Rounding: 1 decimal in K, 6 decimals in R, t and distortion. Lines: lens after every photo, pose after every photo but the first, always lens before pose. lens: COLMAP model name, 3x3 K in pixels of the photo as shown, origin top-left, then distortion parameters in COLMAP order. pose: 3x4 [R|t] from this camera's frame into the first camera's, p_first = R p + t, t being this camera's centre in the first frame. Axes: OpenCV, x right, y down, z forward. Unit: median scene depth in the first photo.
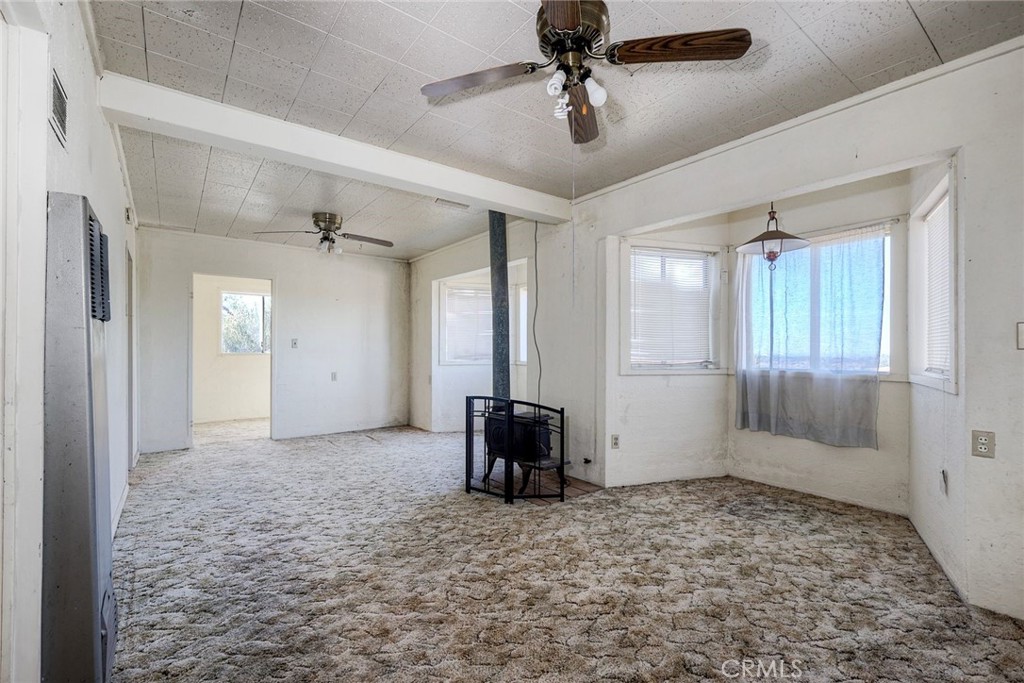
lens RADIAL K [[450.9, 0, 513.2], [0, 450.9, 340.6], [0, 0, 1]] dist [0.000972, 0.000059]
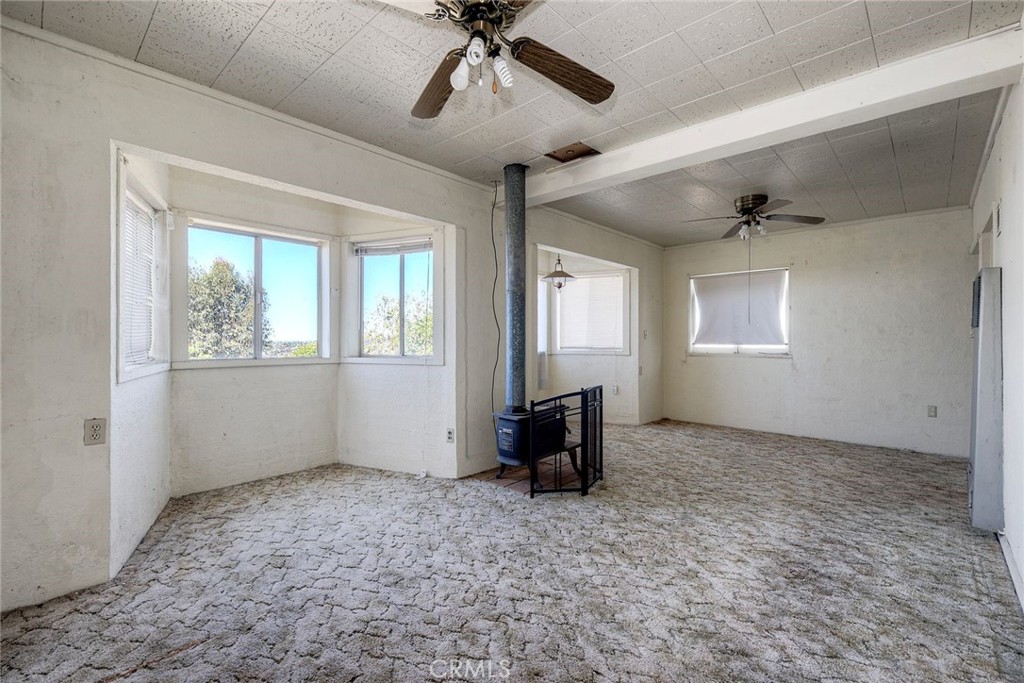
lens RADIAL K [[450.9, 0, 513.2], [0, 450.9, 340.6], [0, 0, 1]] dist [0.000972, 0.000059]
pose [[-0.165727, -0.008355, 0.986136, -1.265008], [-0.019772, 0.999791, 0.005148, 0.021983], [-0.985974, -0.018644, -0.165857, 1.672272]]
